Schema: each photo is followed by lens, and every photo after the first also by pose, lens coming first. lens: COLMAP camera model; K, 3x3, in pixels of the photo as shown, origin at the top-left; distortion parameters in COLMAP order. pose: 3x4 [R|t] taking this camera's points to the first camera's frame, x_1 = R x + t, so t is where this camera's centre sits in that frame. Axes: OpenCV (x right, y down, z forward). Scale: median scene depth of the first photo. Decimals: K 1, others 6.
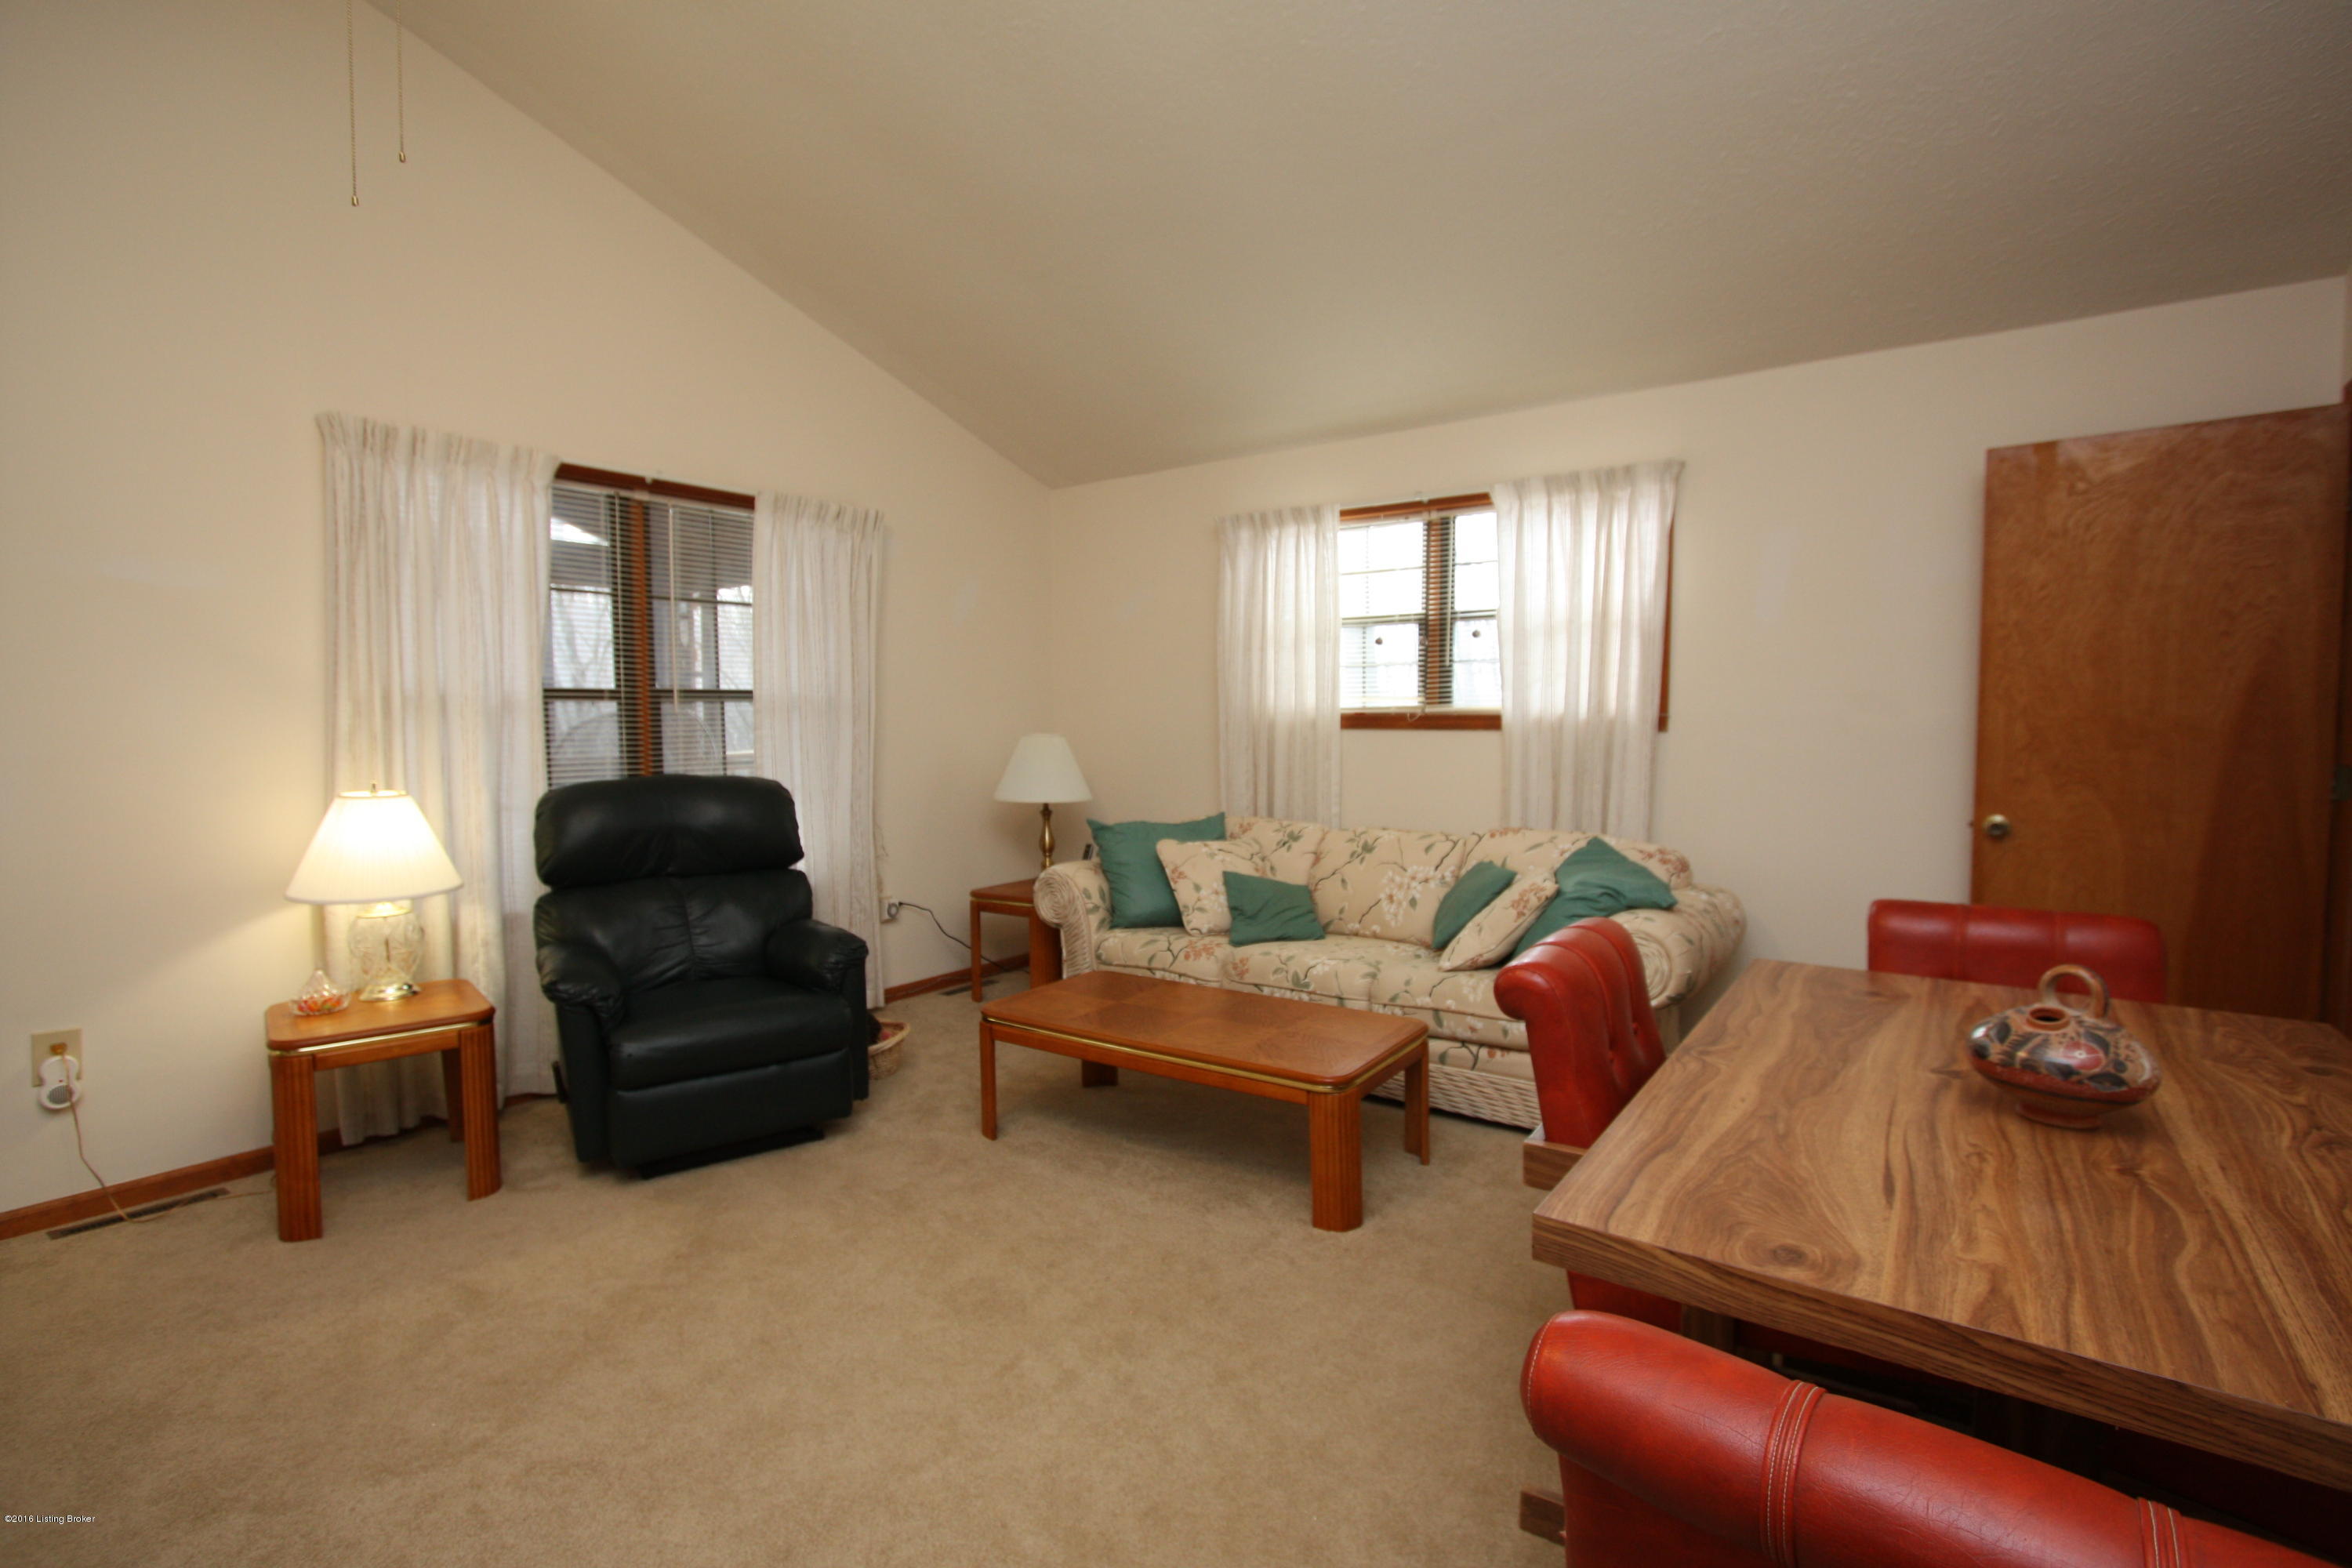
lens RADIAL K [[1095.8, 0, 1194.7], [0, 1095.8, 786.7], [0, 0, 1]] dist [-0.018083, 0.002295]
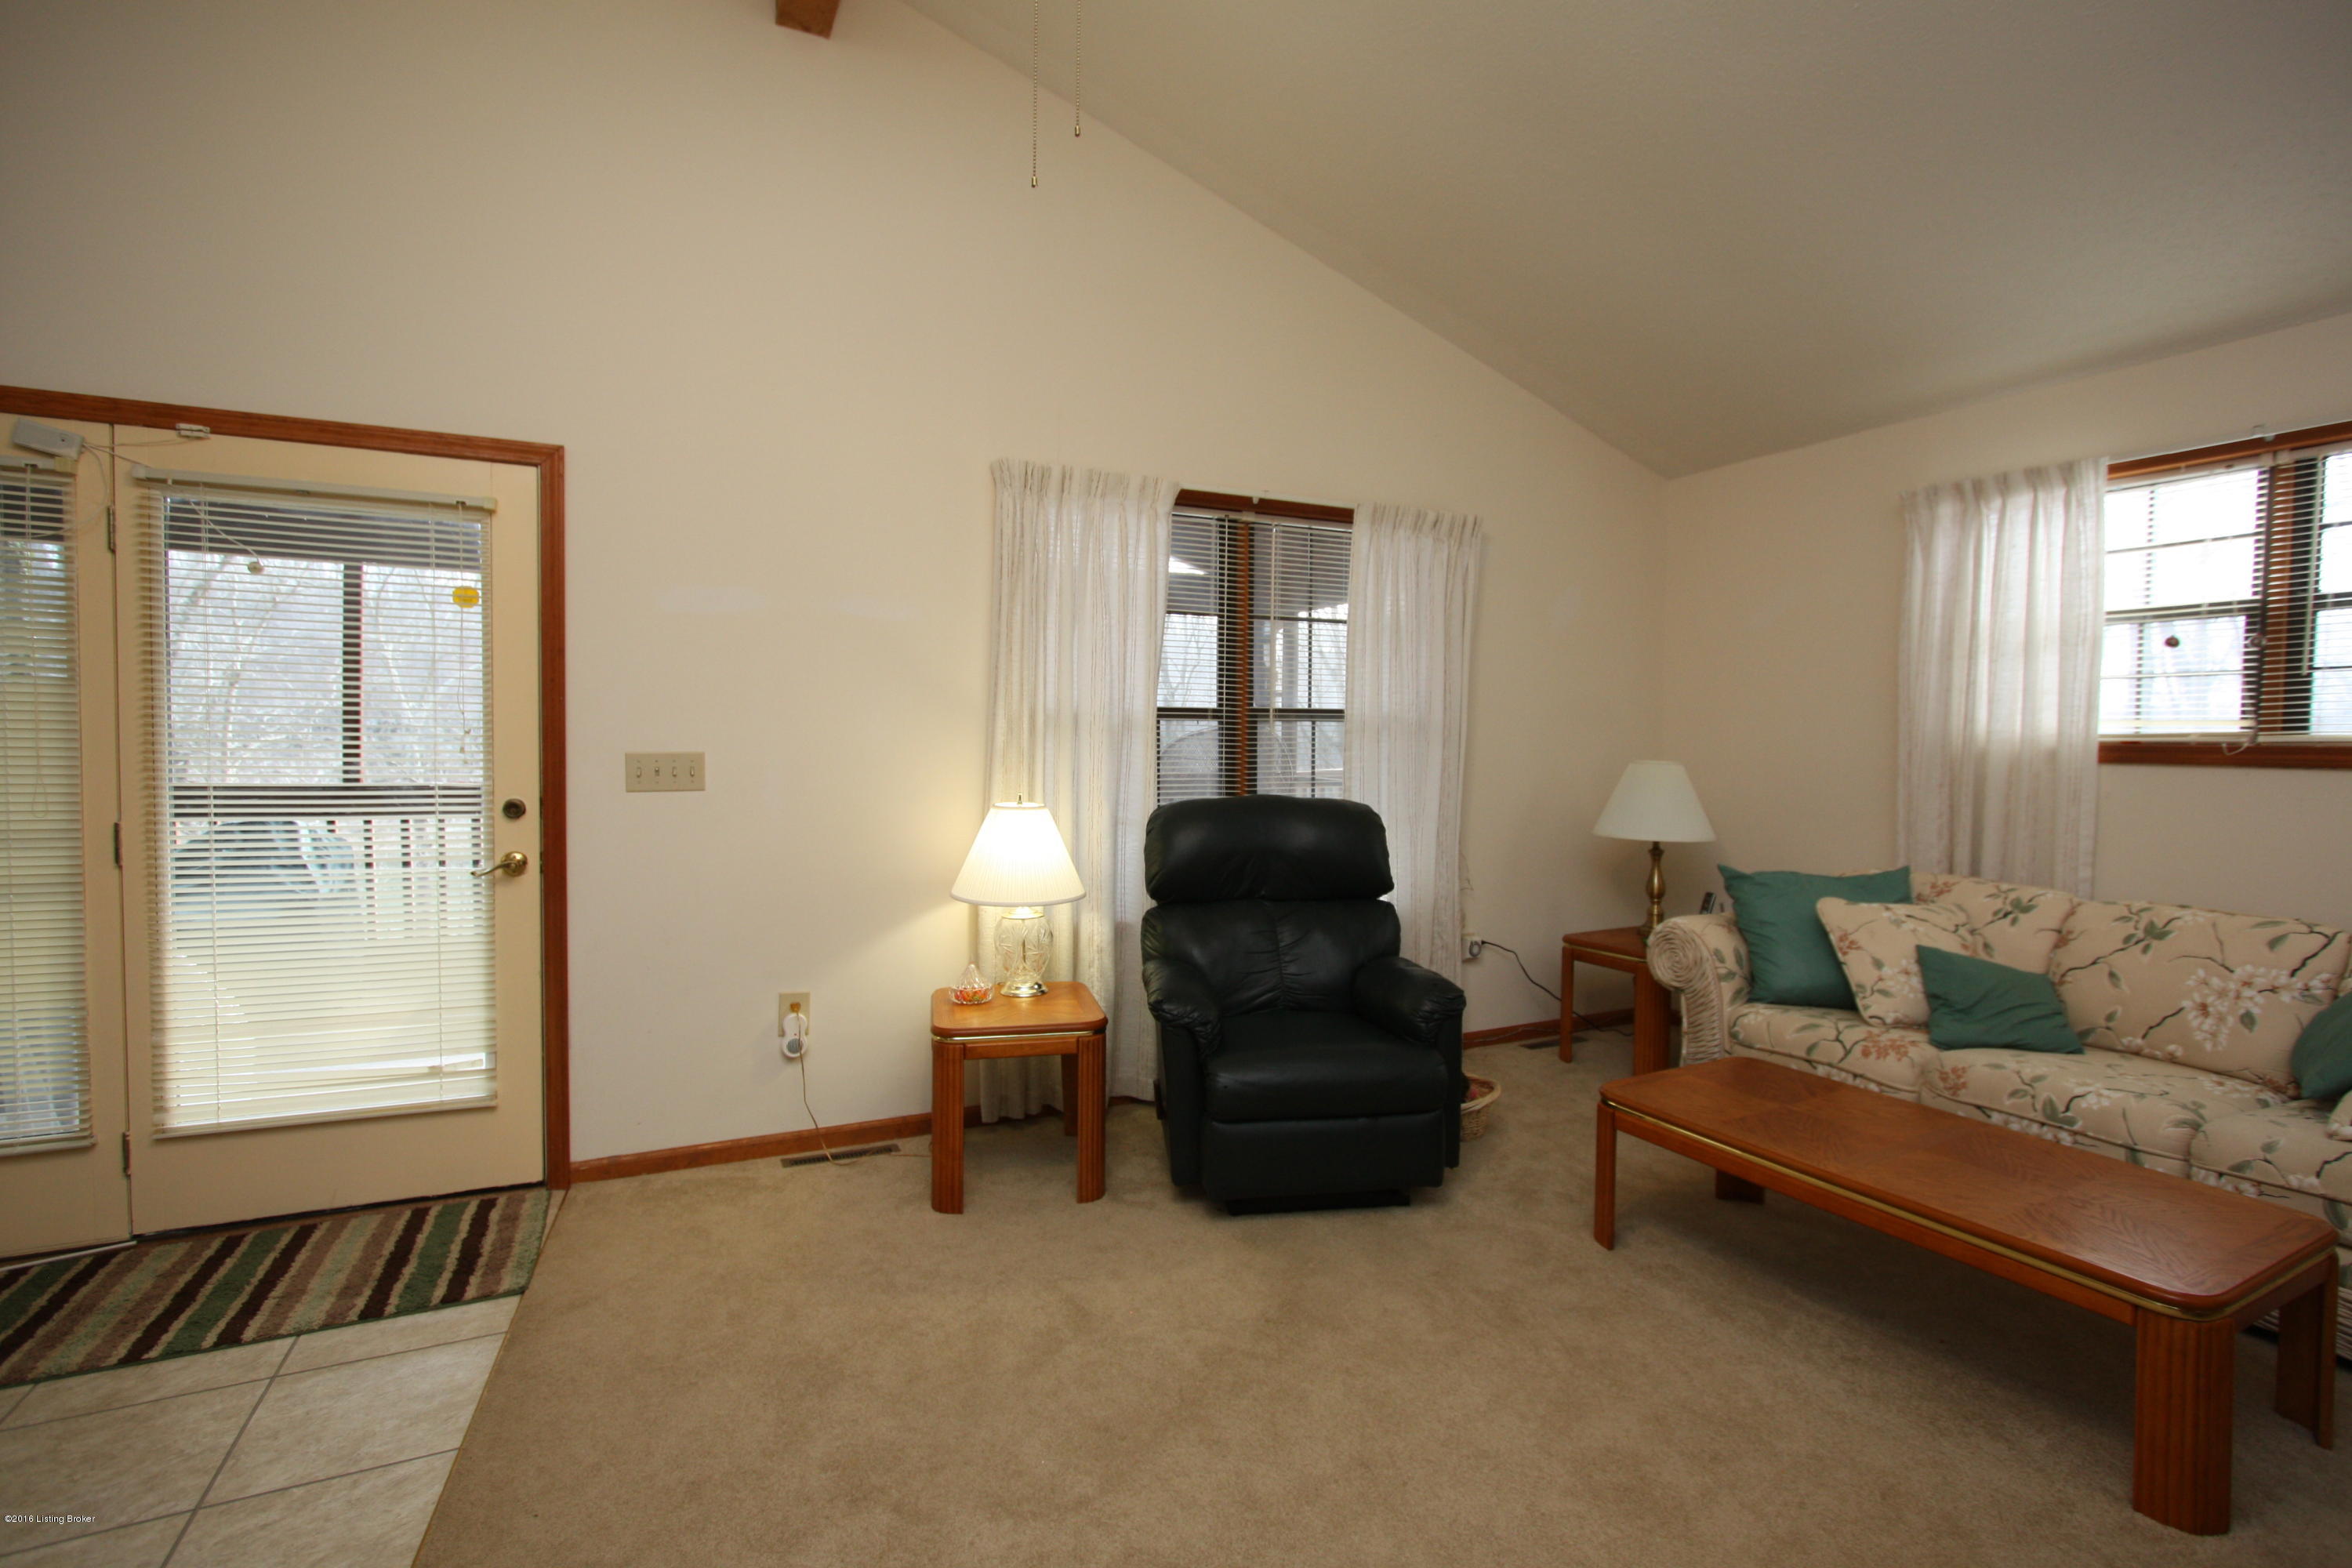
lens RADIAL K [[1095.8, 0, 1183.8], [0, 1095.8, 785.5], [0, 0, 1]] dist [-0.018083, 0.002295]
pose [[0.879049, 0.032222, -0.475641, -0.078501], [-0.040918, 0.999131, -0.007937, -0.009210], [0.474972, 0.026439, 0.879604, 0.097638]]
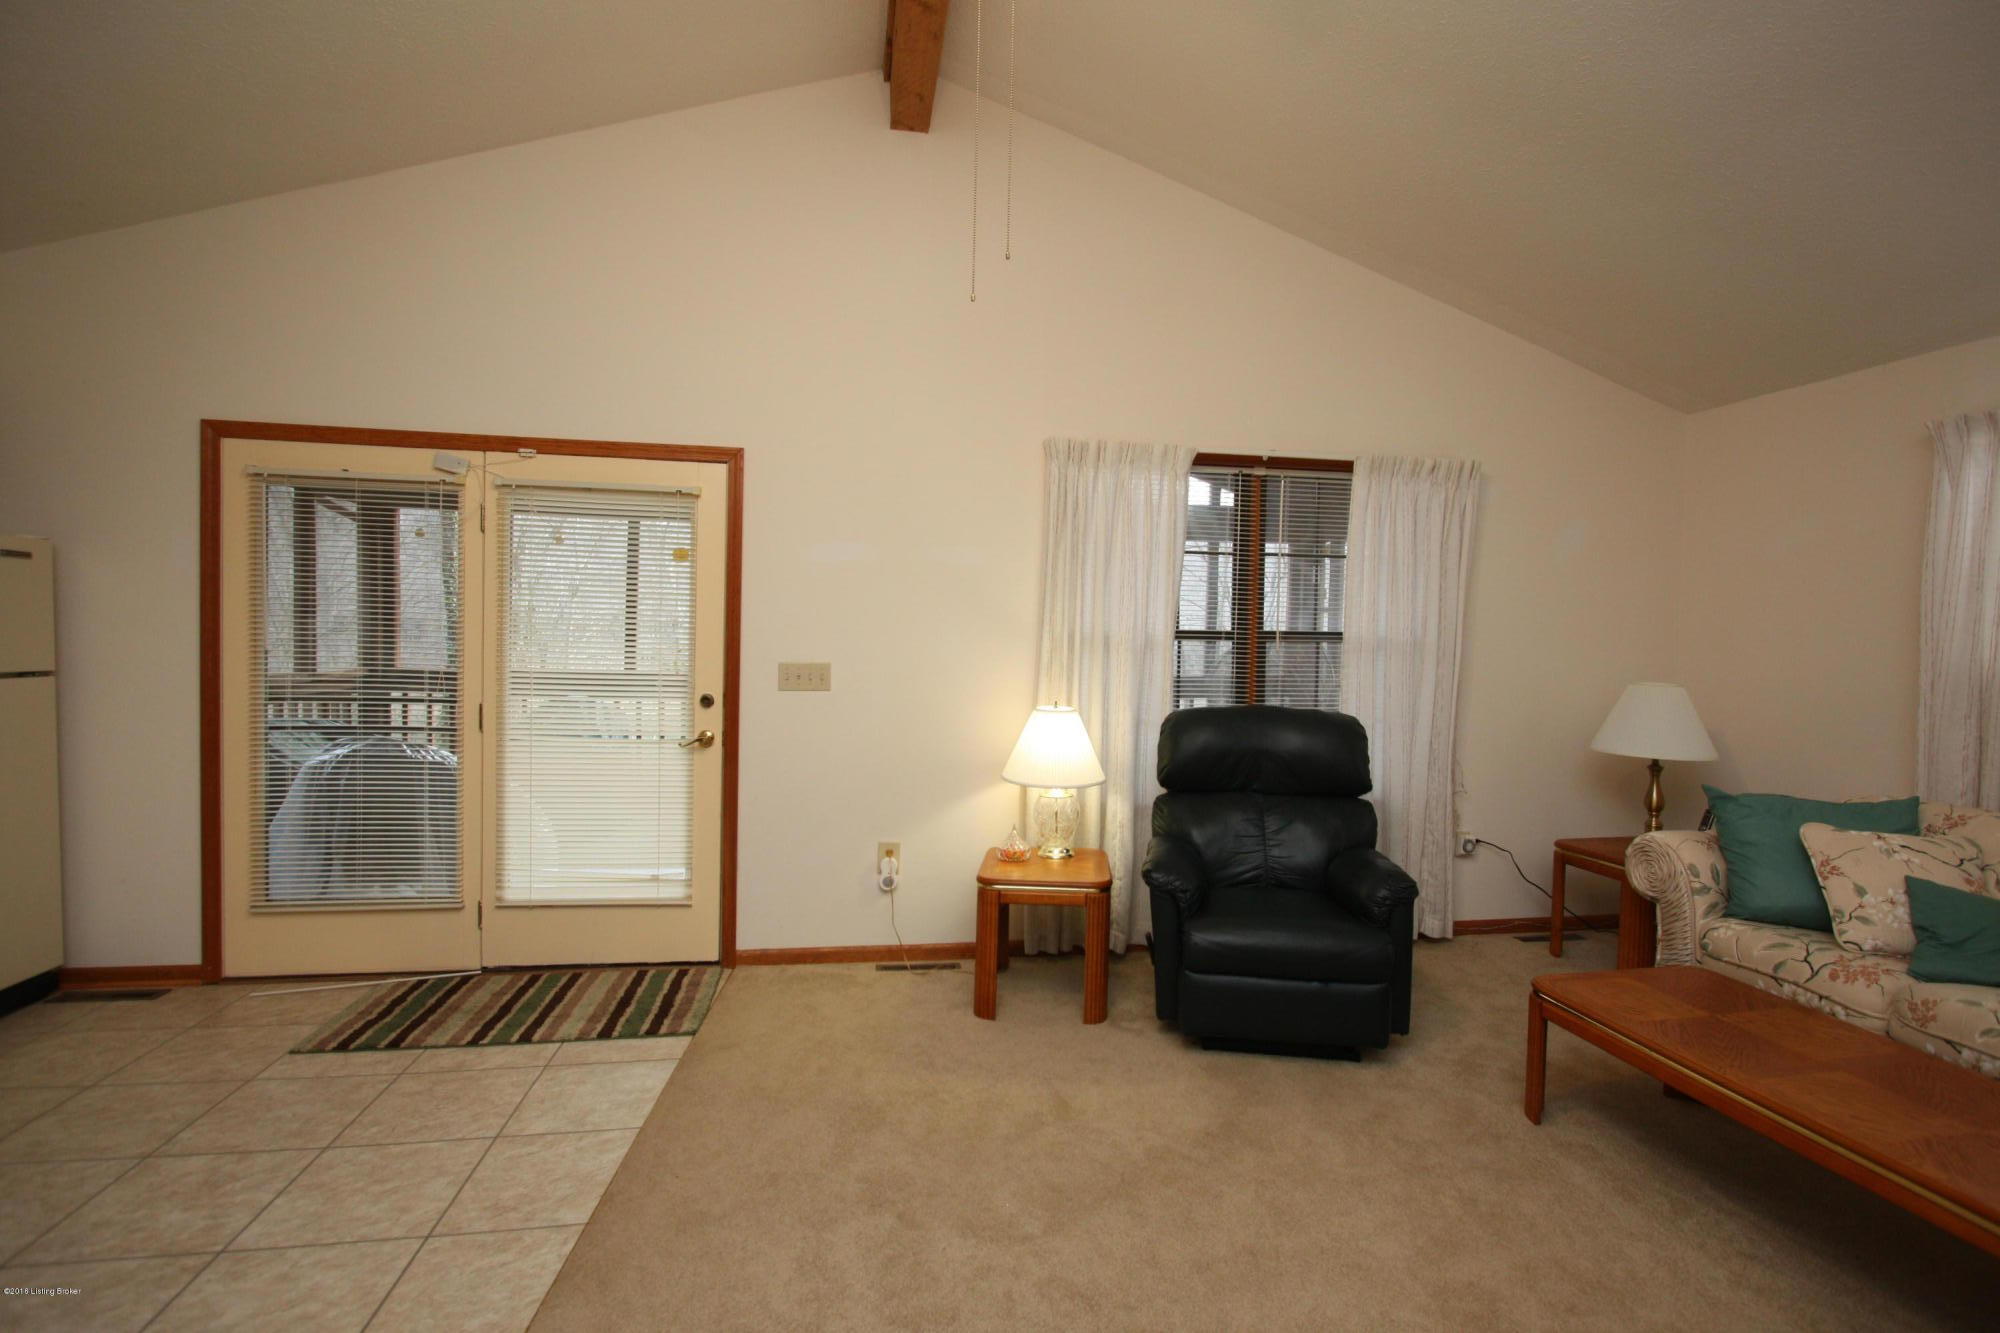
lens RADIAL K [[931.8, 0, 999.7], [0, 931.8, 668.3], [0, 0, 1]] dist [-0.018083, 0.002295]
pose [[0.703580, 0.044422, -0.709226, 0.033052], [-0.064822, 0.997895, -0.001804, -0.032588], [0.707653, 0.047243, 0.704979, 0.089936]]
